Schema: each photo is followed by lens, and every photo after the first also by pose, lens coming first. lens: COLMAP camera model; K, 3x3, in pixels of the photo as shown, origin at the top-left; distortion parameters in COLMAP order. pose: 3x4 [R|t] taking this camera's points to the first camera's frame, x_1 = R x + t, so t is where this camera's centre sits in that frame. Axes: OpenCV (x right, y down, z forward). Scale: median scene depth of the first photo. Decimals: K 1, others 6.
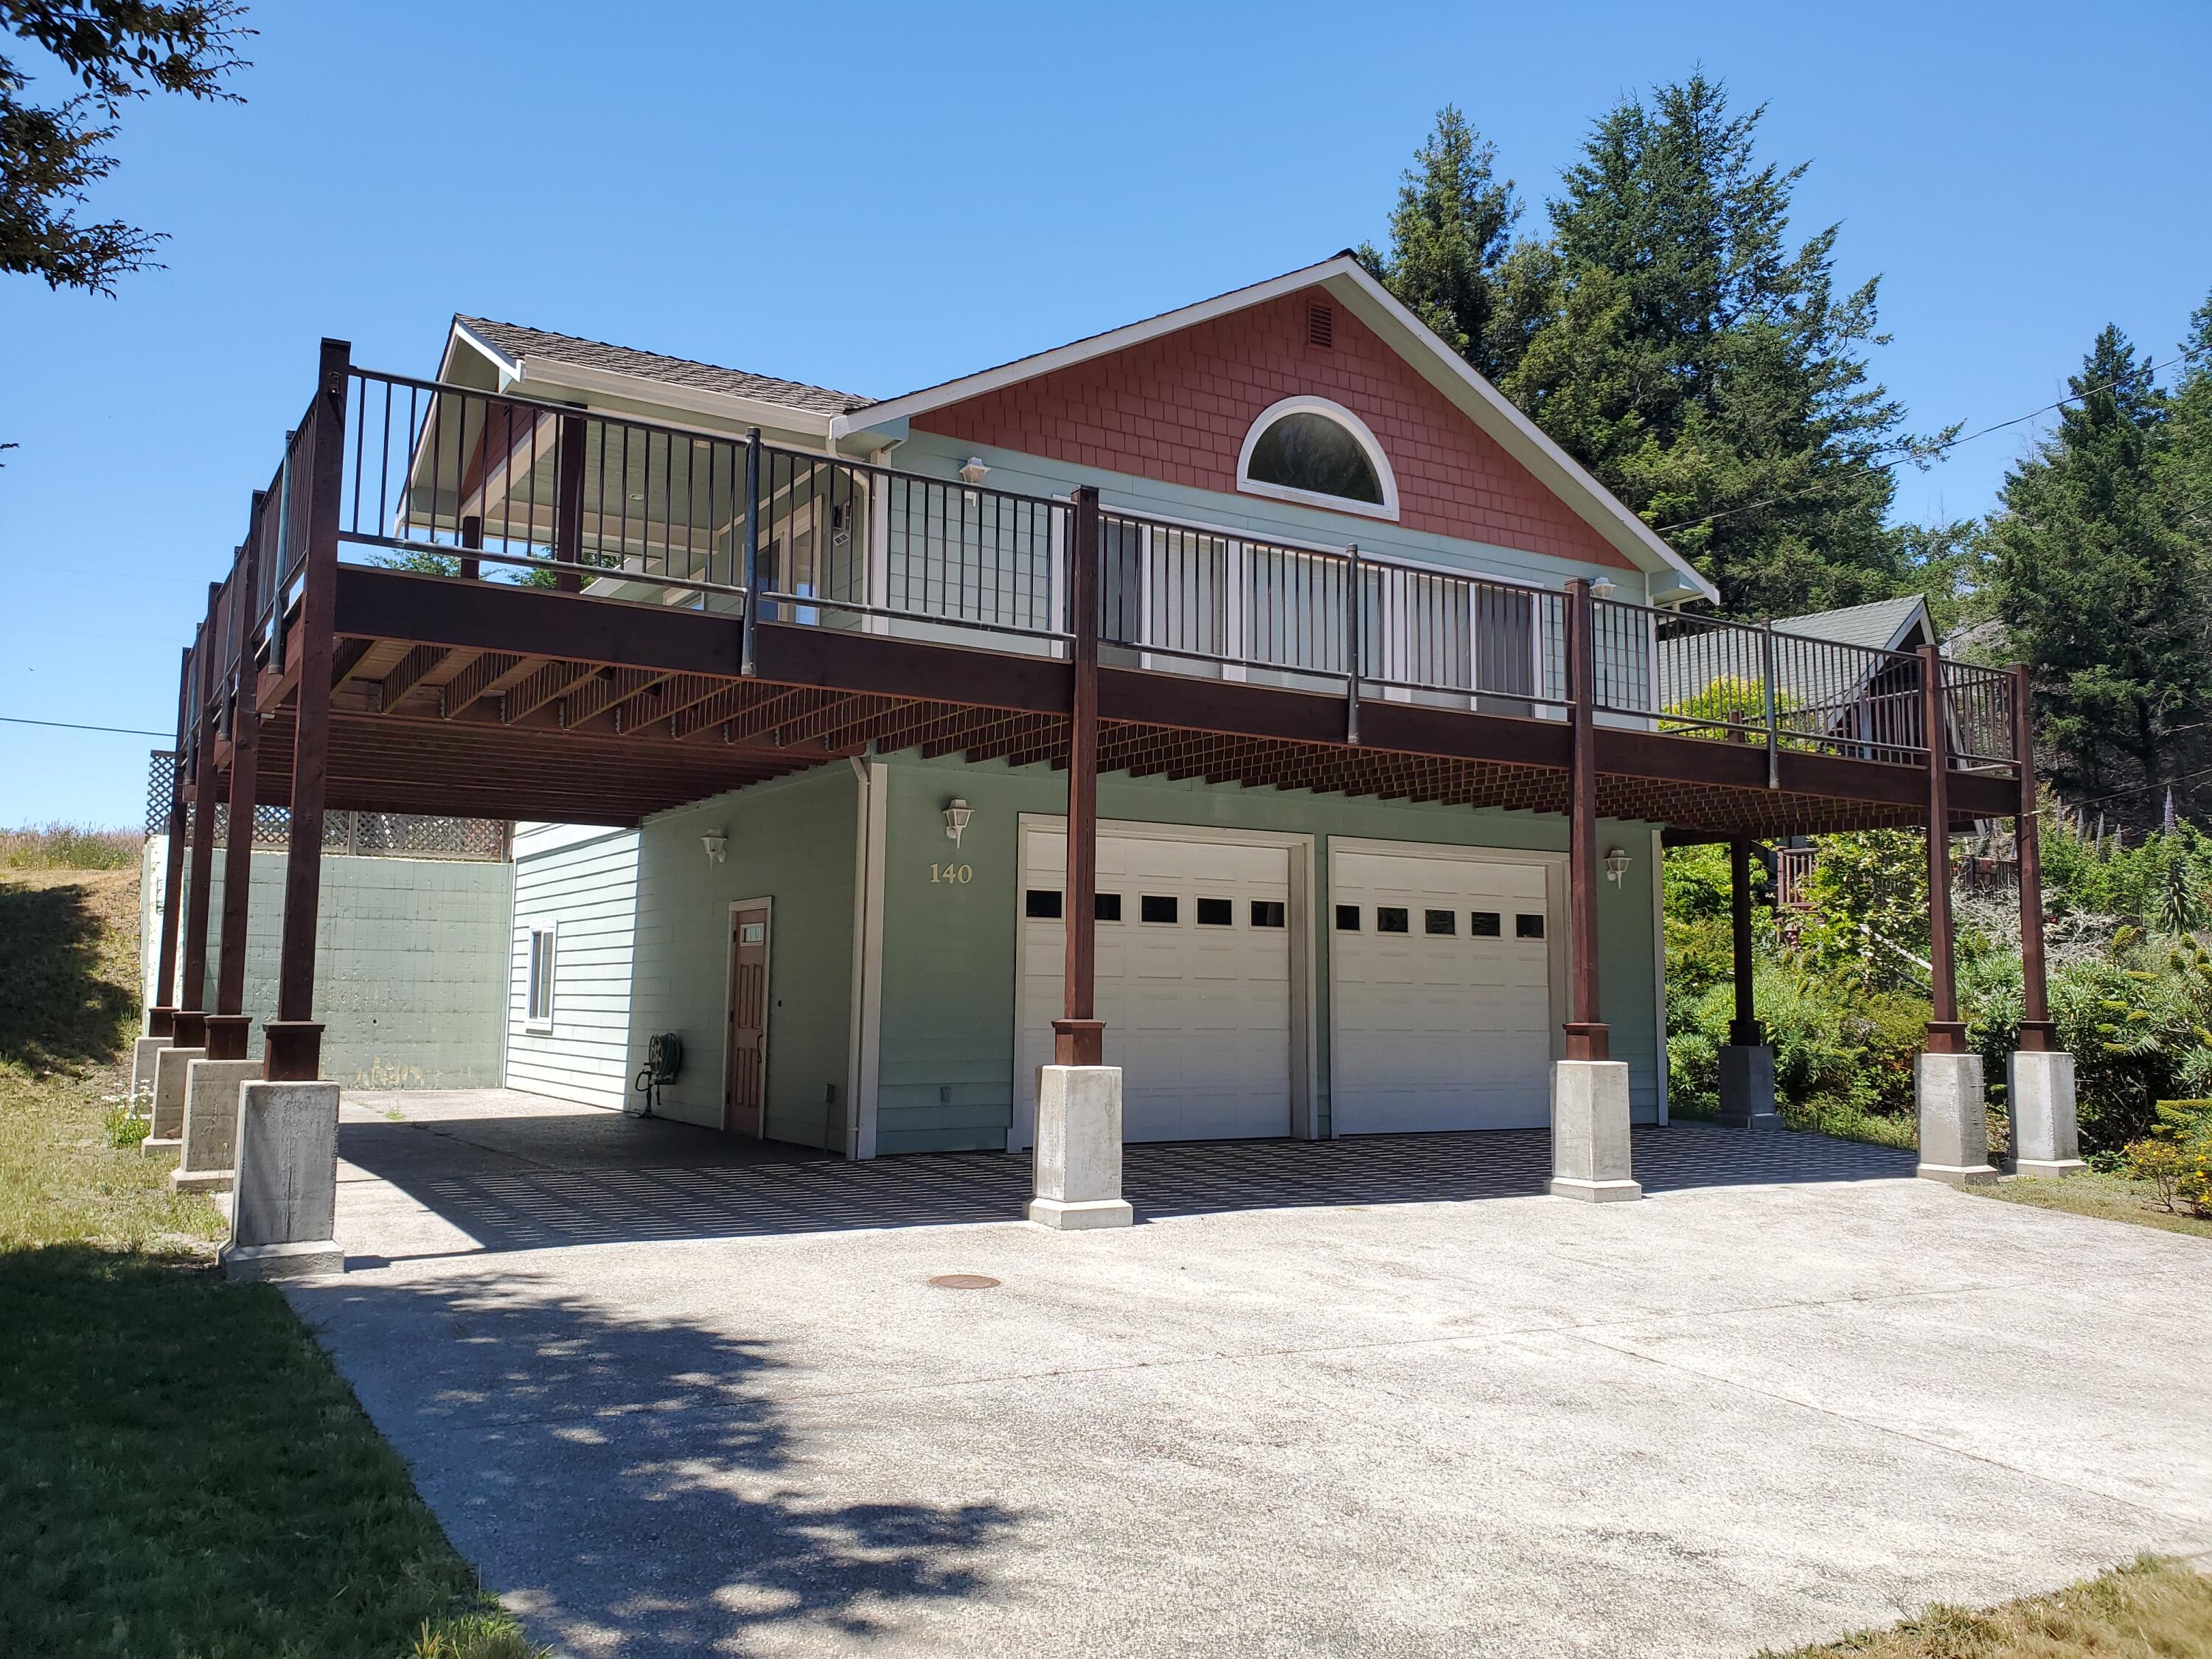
lens RADIAL K [[1718.1, 0, 1101.4], [0, 1718.1, 802.6], [0, 0, 1]] dist [0.039751, -0.032173]
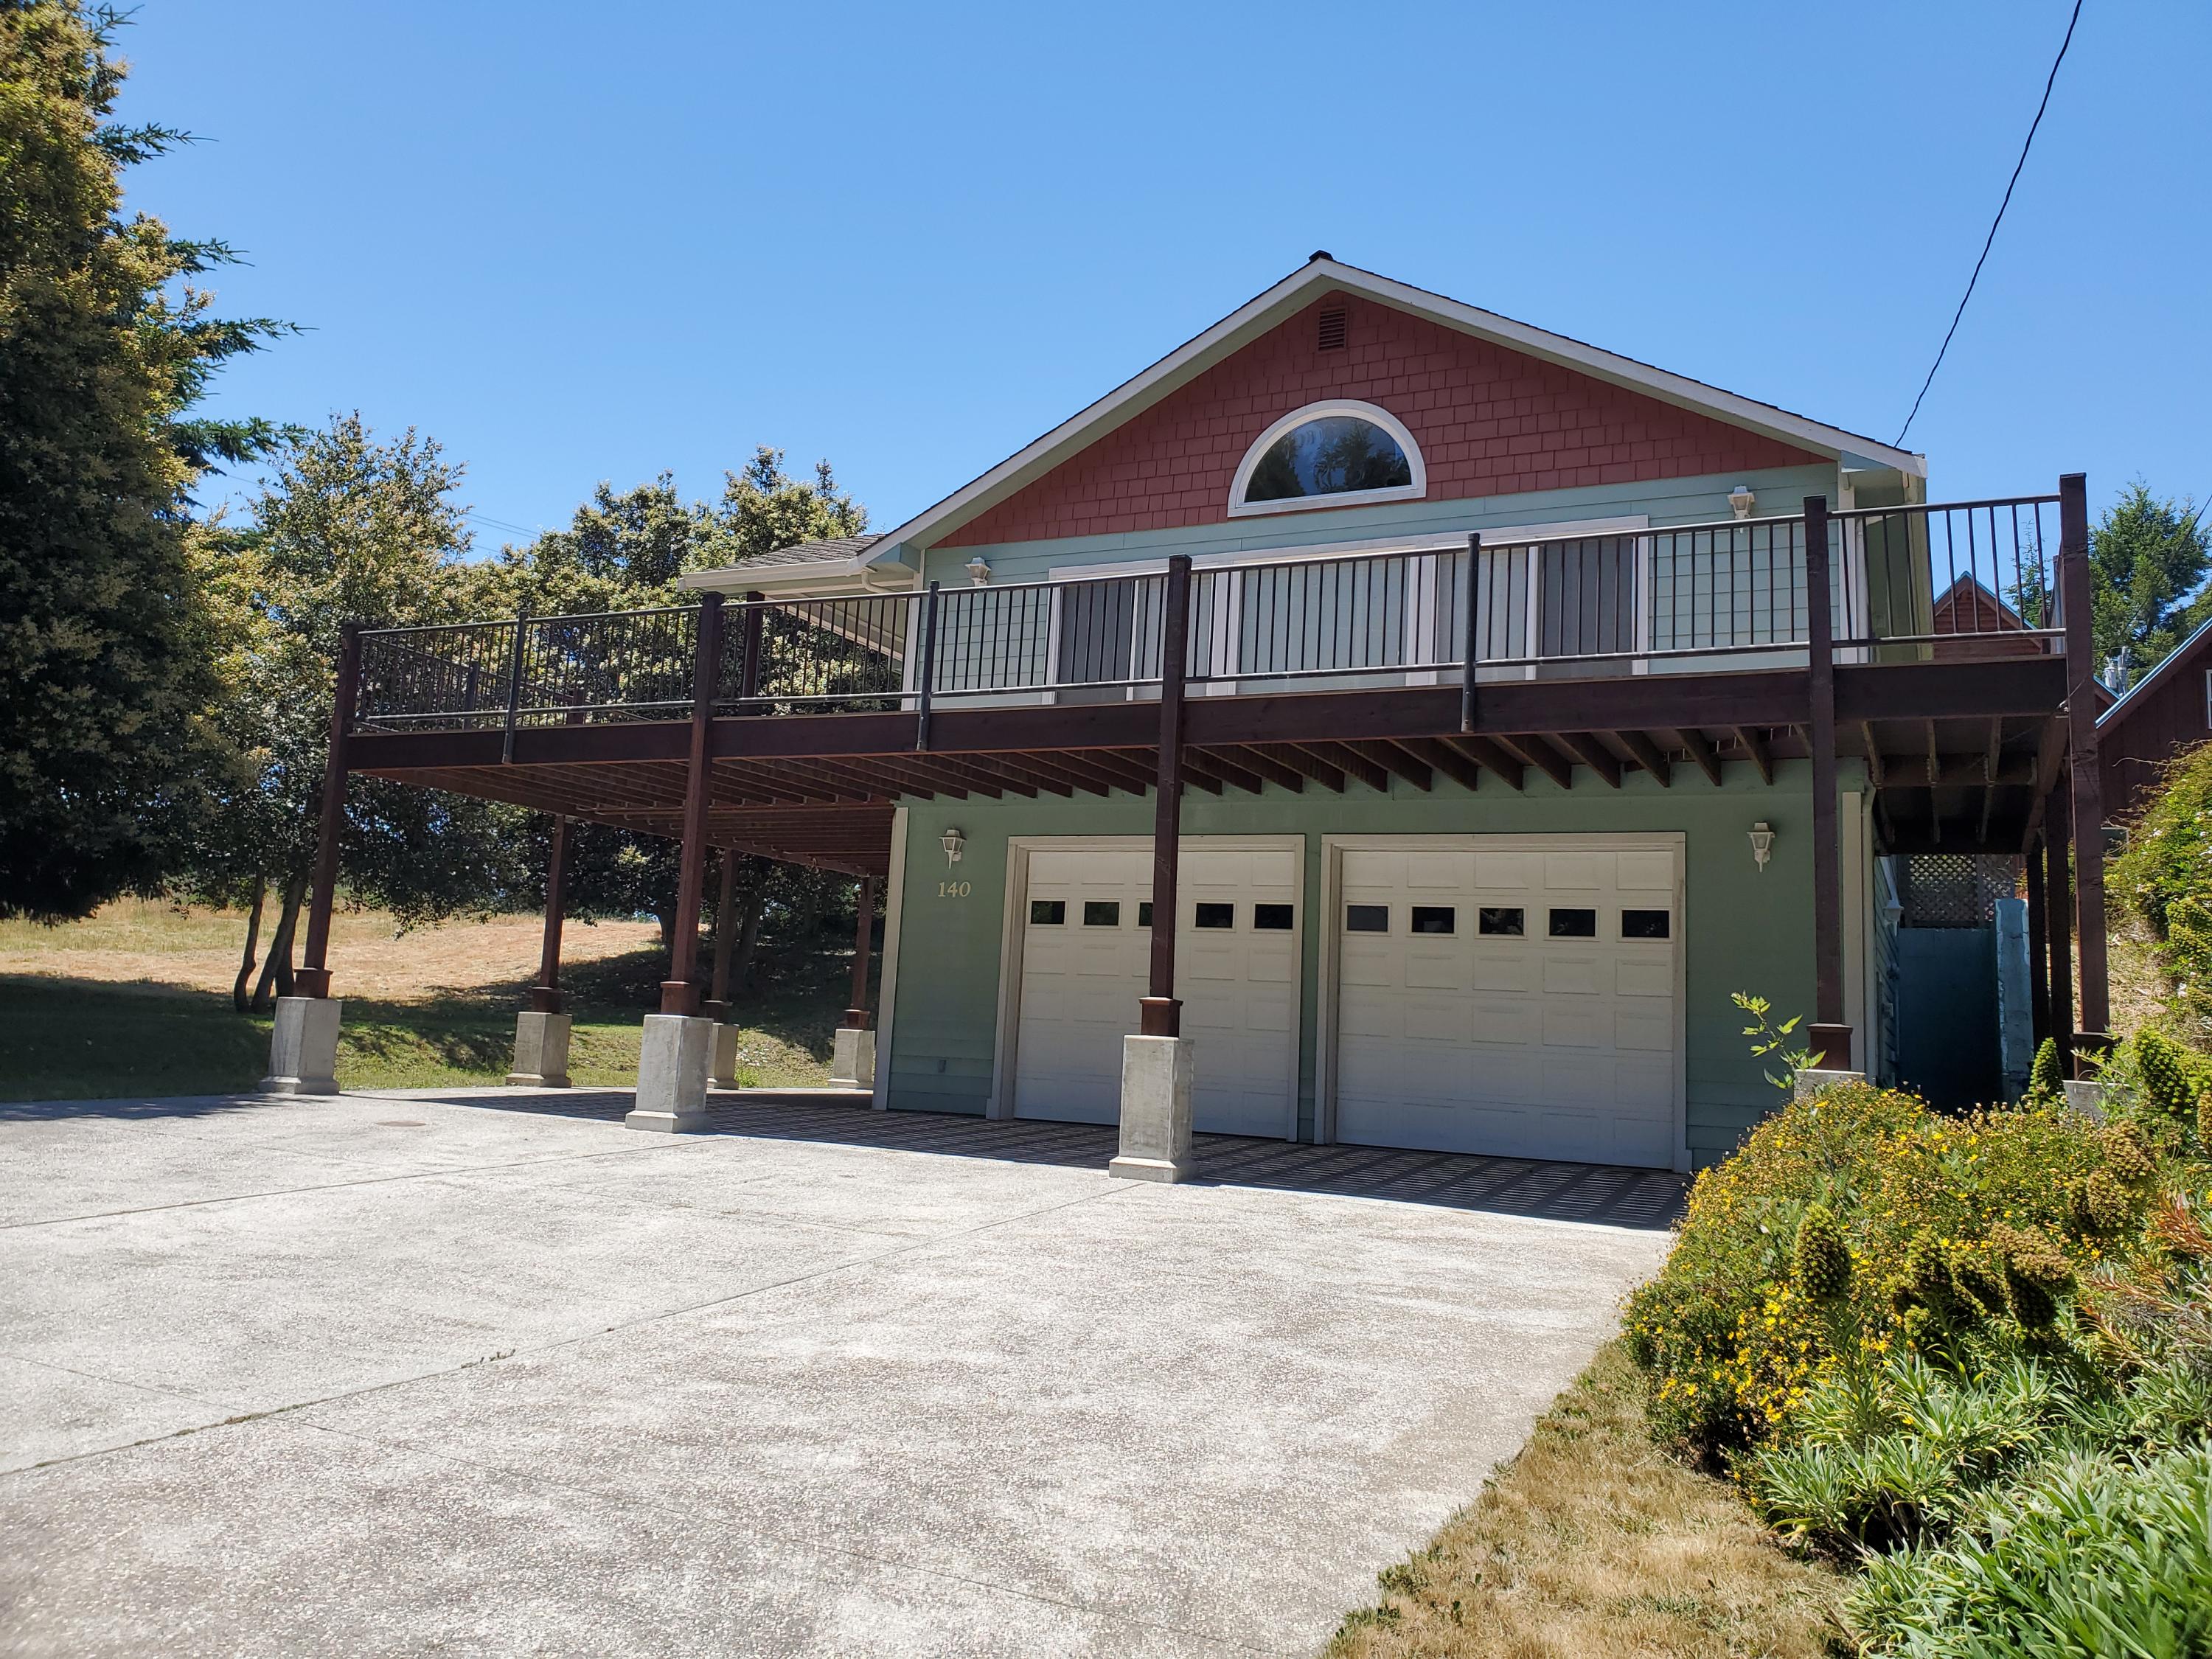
lens RADIAL K [[1718.1, 0, 1107.3], [0, 1718.1, 784.0], [0, 0, 1]] dist [0.039751, -0.032173]
pose [[0.541603, -0.109916, -0.833417, 0.850382], [0.048043, 0.993842, -0.099852, 0.078981], [0.839260, 0.014041, 0.543548, 0.342739]]
